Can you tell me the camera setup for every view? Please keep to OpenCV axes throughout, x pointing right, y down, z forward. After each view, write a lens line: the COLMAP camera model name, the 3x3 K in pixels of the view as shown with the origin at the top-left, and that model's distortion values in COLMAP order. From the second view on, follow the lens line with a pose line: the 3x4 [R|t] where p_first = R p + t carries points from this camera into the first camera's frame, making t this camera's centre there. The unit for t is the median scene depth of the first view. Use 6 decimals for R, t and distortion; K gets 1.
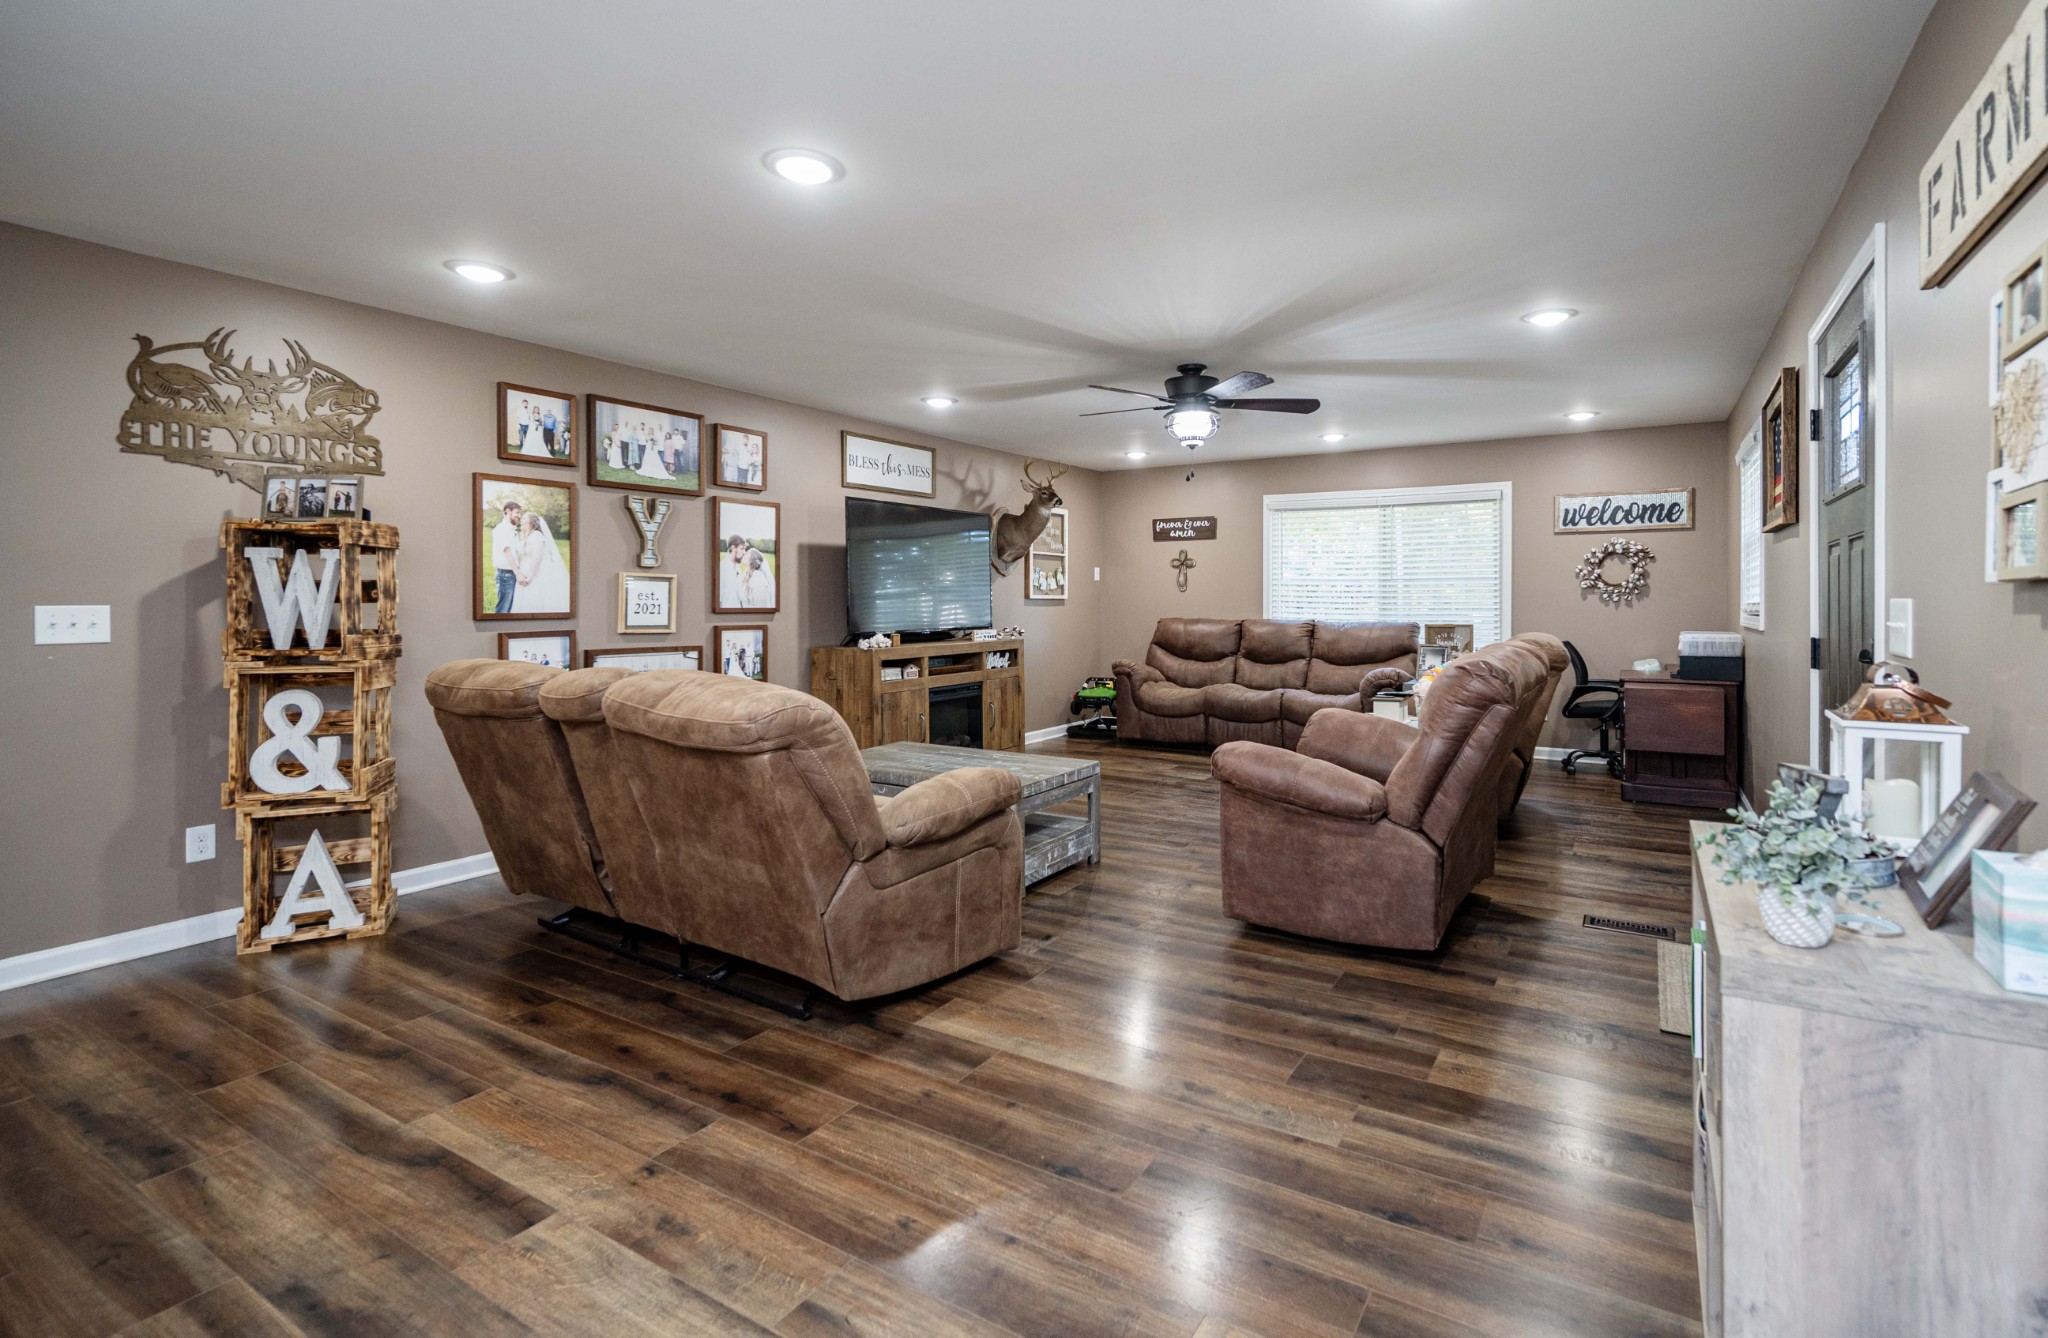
lens RADIAL K [[956.3, 0, 1052.3], [0, 956.3, 601.4], [0, 0, 1]] dist [-0.000488, 0.000015]
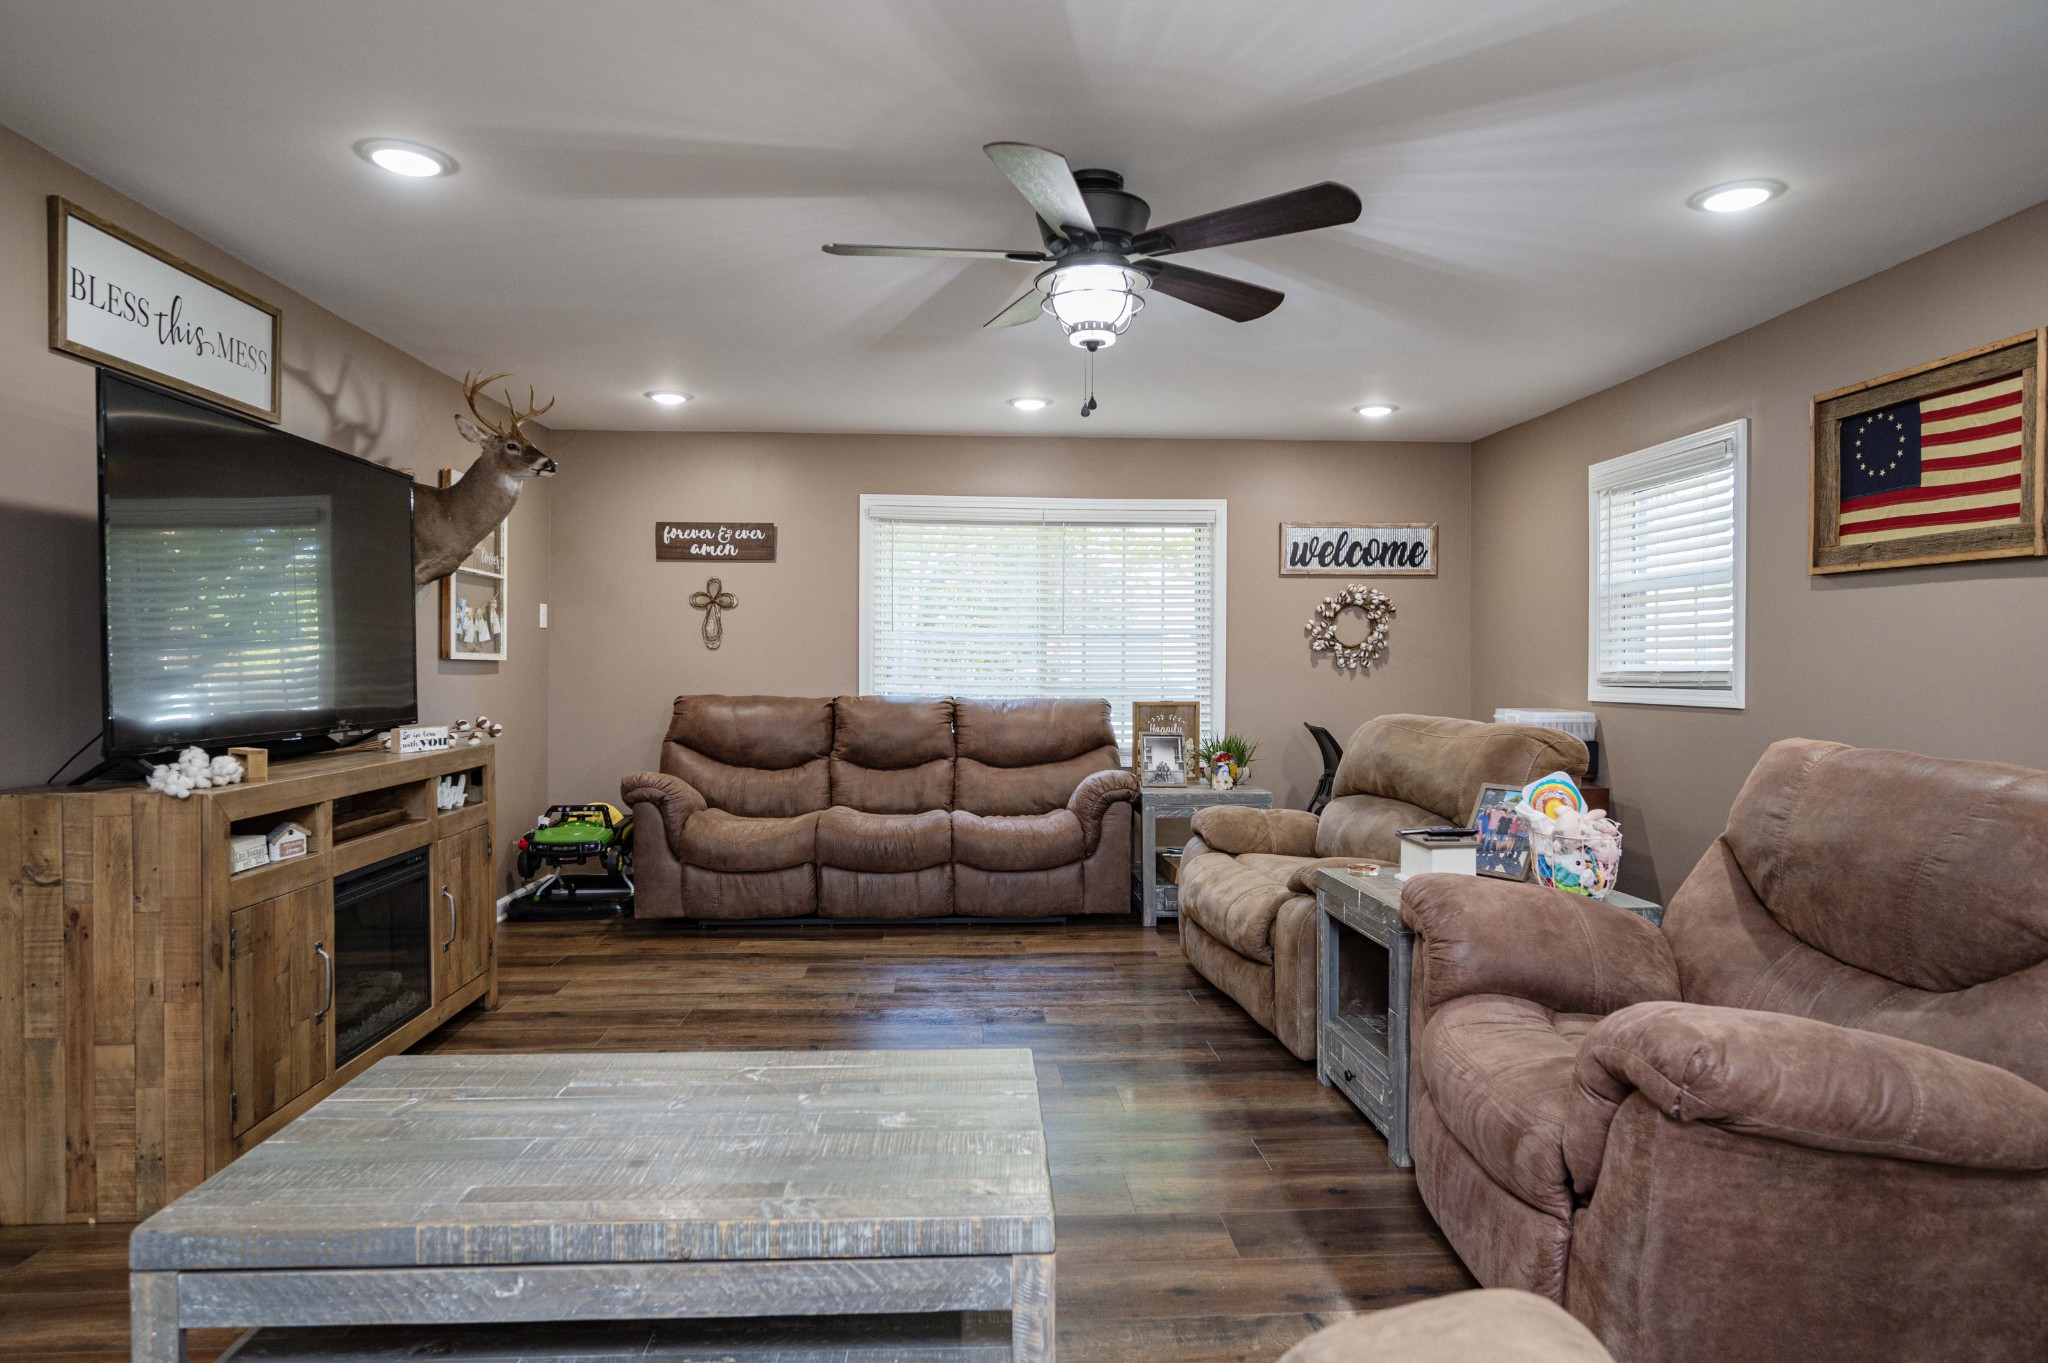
lens RADIAL K [[1203.1, 0, 1023.9], [0, 1203.1, 674.6], [0, 0, 1]] dist [-0.001491, 0.000115]
pose [[0.817126, 0.000239, 0.576459, -0.172714], [-0.003637, 0.999982, 0.004741, 0.000984], [-0.576447, -0.005971, 0.817112, 0.387927]]
